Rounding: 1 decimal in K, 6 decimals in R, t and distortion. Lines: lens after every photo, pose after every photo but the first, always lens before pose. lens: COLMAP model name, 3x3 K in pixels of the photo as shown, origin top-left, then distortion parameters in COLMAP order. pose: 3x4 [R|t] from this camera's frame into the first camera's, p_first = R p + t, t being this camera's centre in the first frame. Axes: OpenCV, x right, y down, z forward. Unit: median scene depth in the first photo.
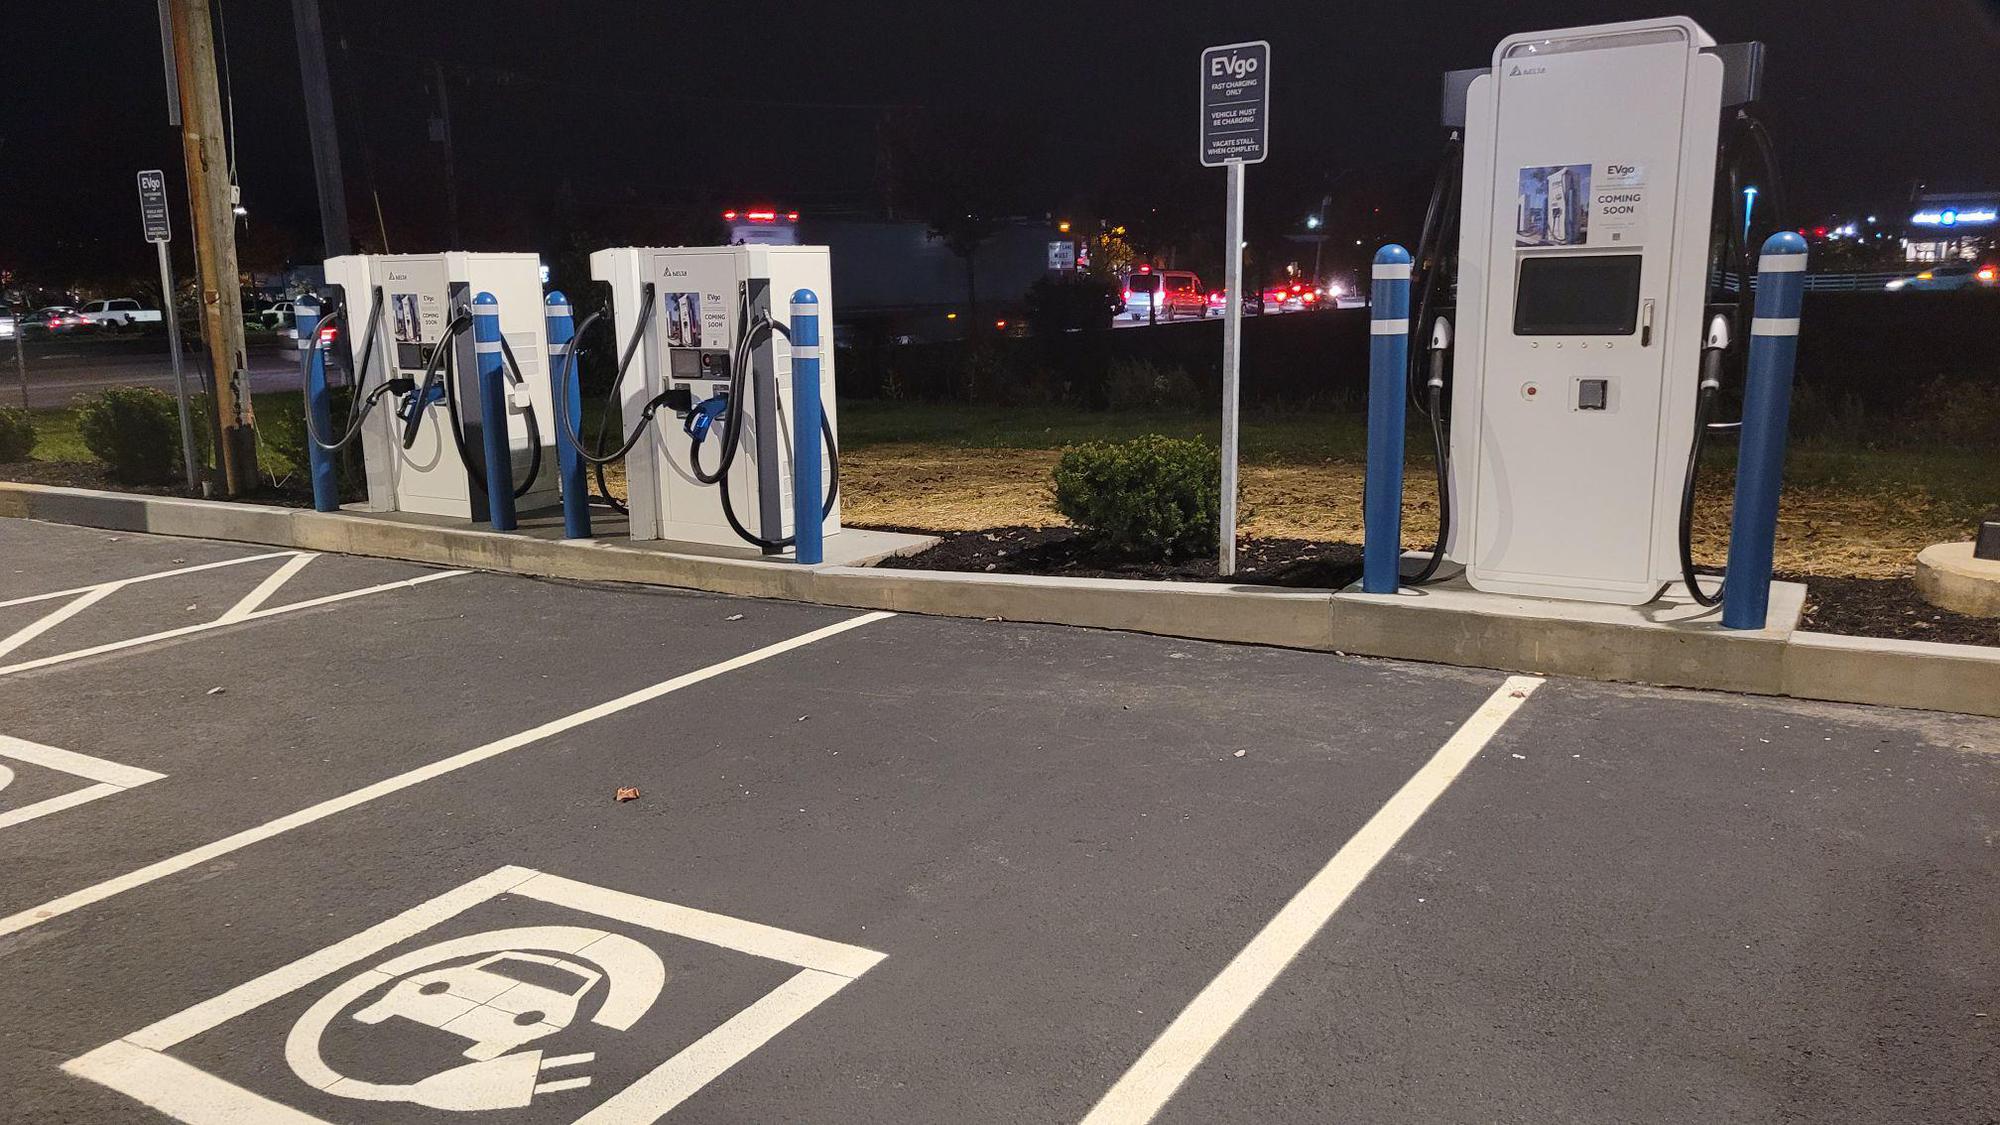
lens RADIAL K [[1480.2, 0, 1000.0], [0, 1480.2, 562.5], [0, 0, 1]] dist [0.092548, -0.077268]
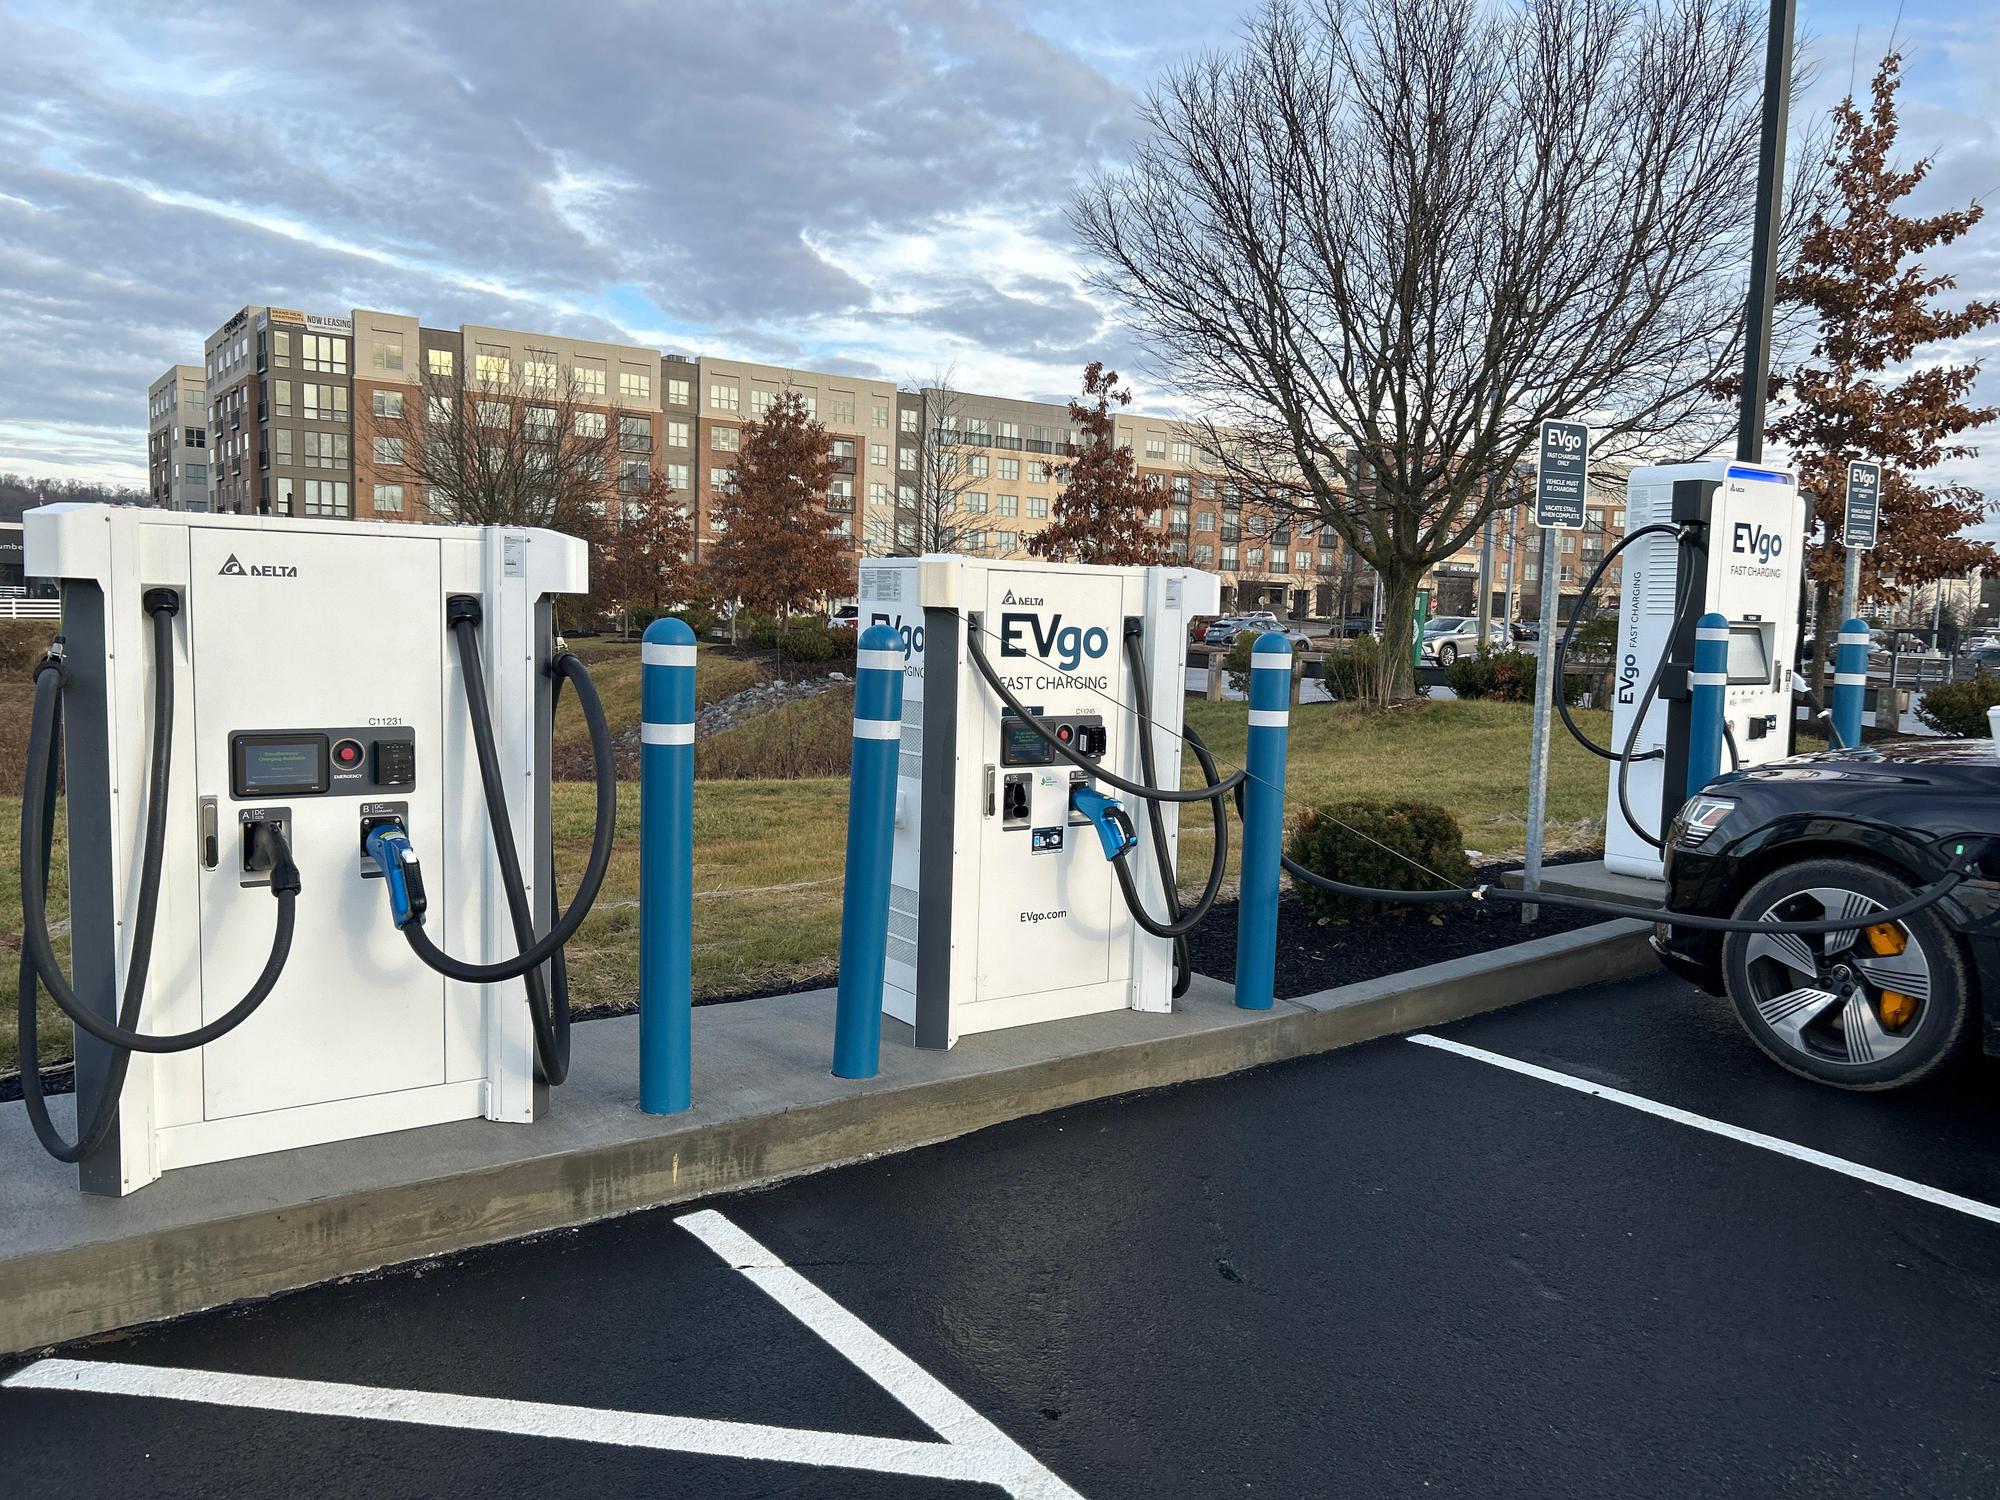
lens RADIAL K [[1481.3, 0, 993.4], [0, 1481.3, 760.7], [0, 0, 1]] dist [0.091122, -0.126632]
pose [[0.381160, -0.053095, 0.922983, -1.099056], [0.149231, 0.988791, -0.004746, -0.174443], [-0.912386, 0.139547, 0.384811, 1.081981]]
